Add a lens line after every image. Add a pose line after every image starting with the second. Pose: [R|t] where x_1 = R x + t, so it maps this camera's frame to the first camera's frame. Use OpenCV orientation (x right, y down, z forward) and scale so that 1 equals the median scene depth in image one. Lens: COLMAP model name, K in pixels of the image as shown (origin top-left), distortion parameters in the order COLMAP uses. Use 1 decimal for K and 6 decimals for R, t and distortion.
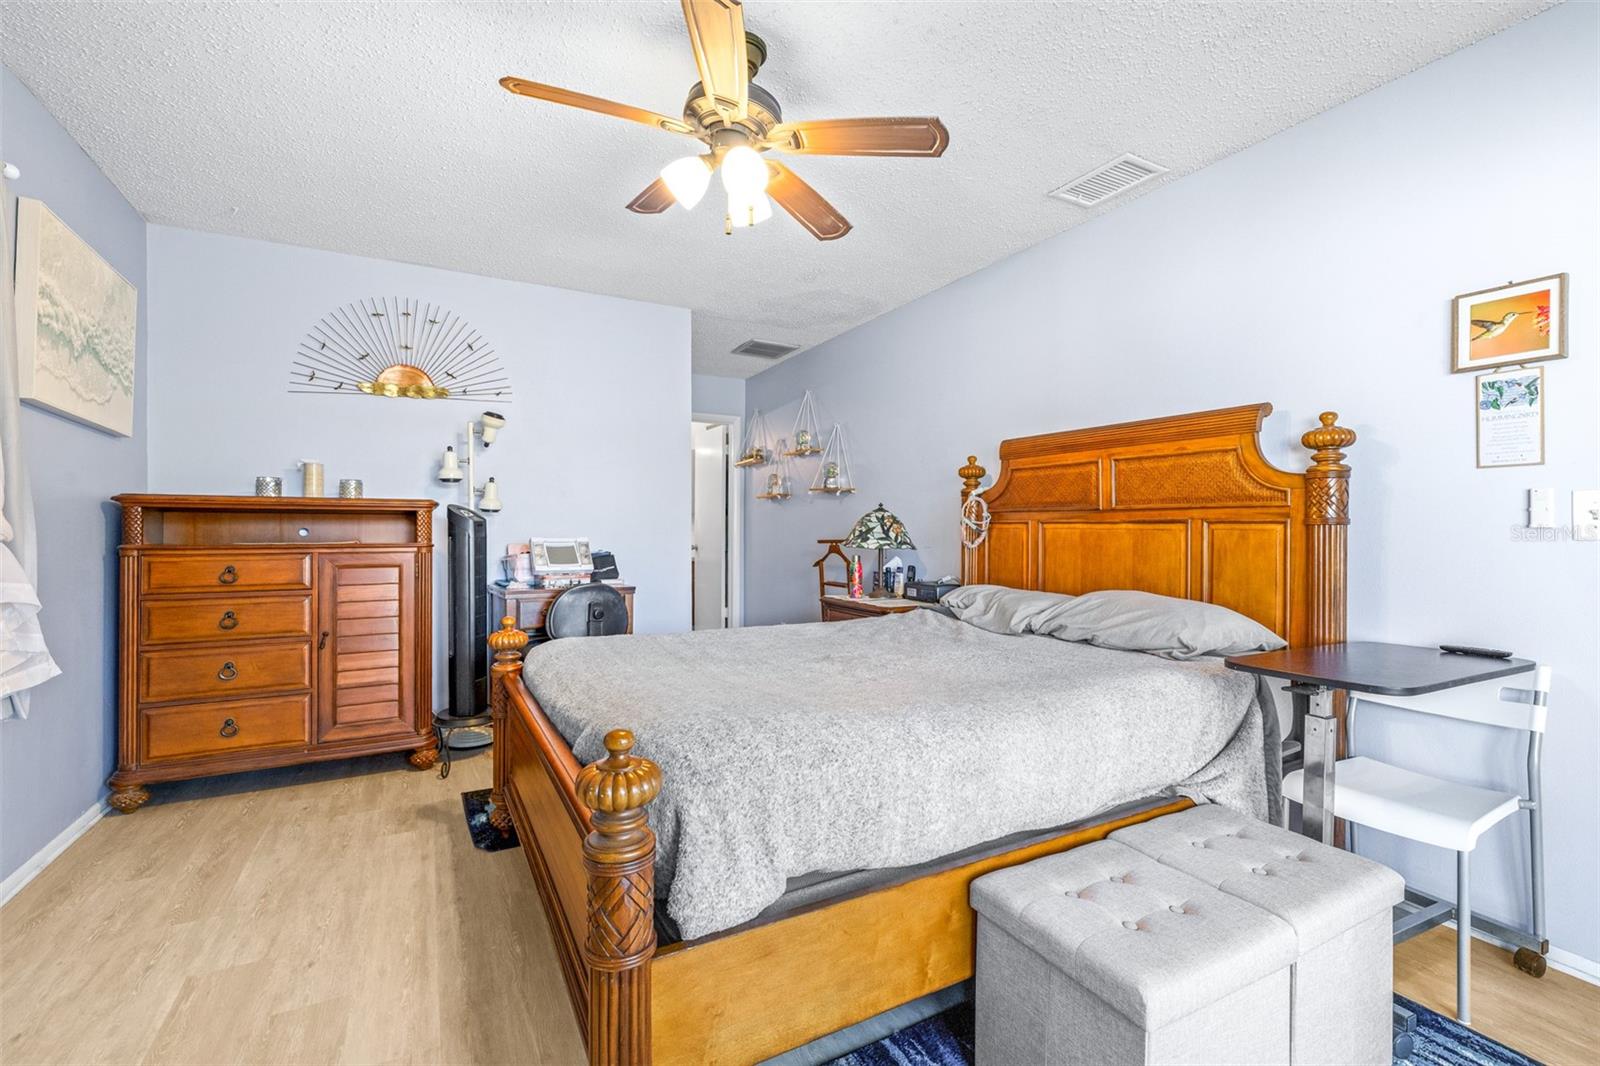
lens RADIAL K [[686.7, 0, 796.3], [0, 686.7, 528.2], [0, 0, 1]] dist [0.005932, -0.000437]
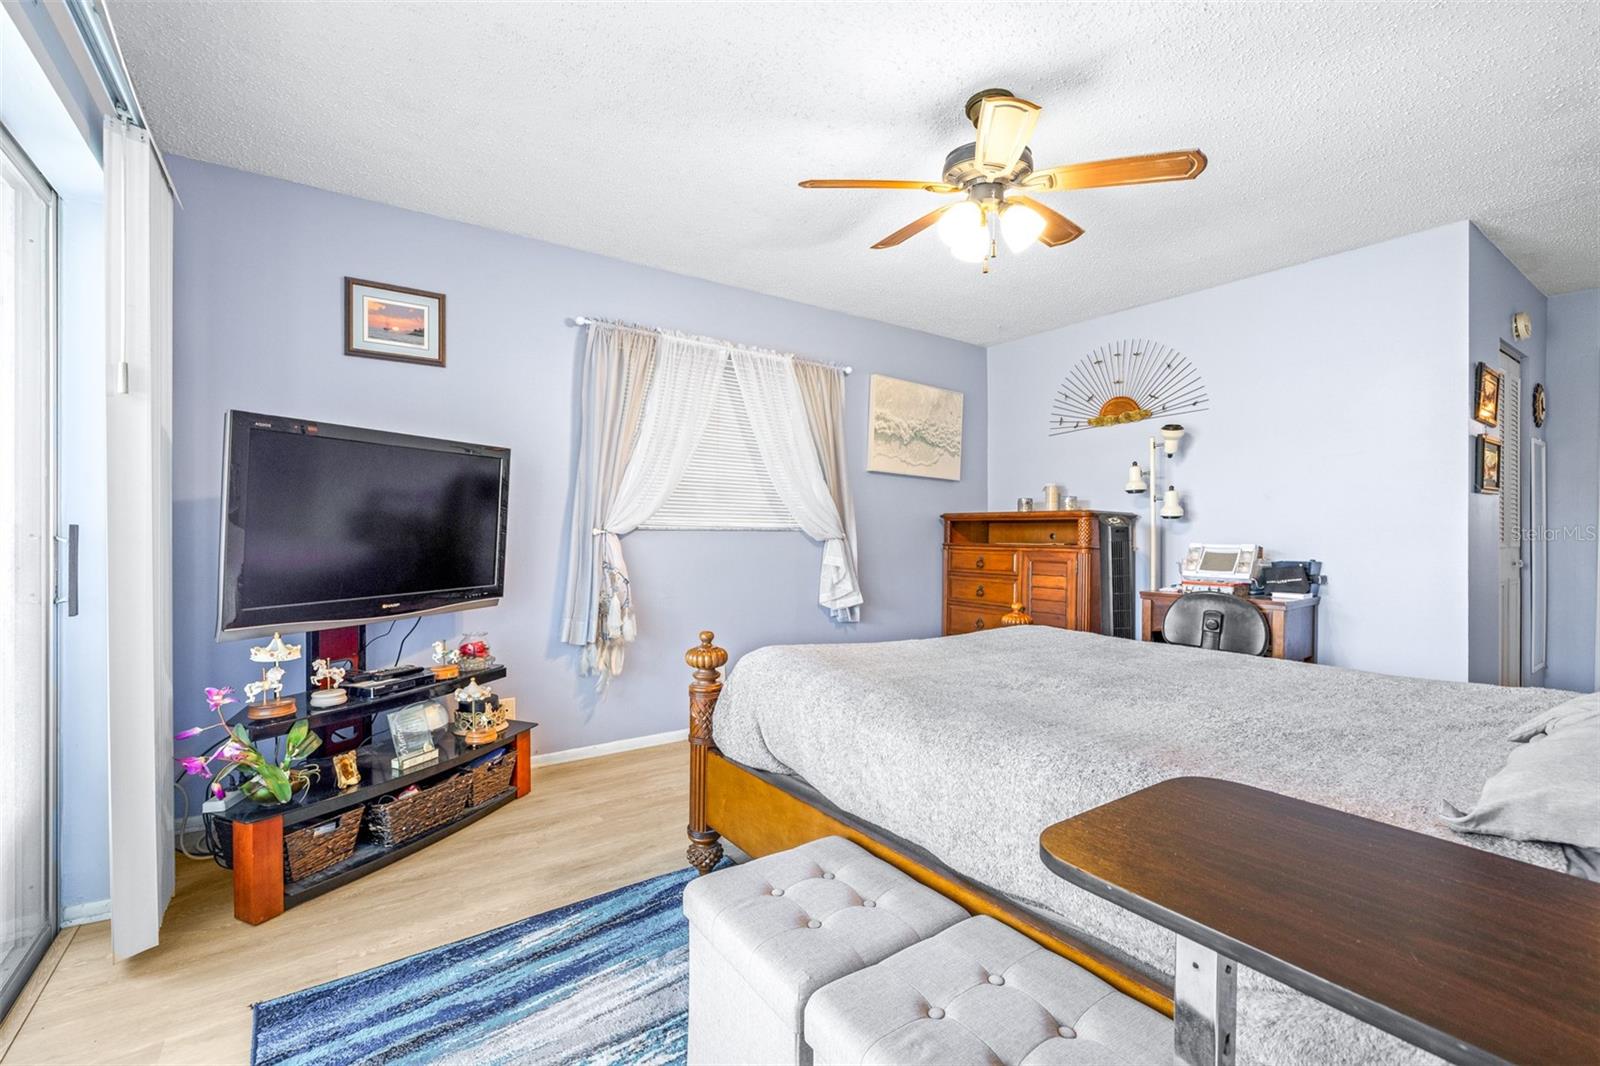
lens RADIAL K [[686.7, 0, 811.2], [0, 686.7, 528.1], [0, 0, 1]] dist [0.005932, -0.000437]
pose [[0.147408, -0.008339, -0.989041, 0.675651], [-0.004659, 0.999948, -0.009125, 0.004185], [0.989065, 0.005953, 0.147361, 0.381737]]
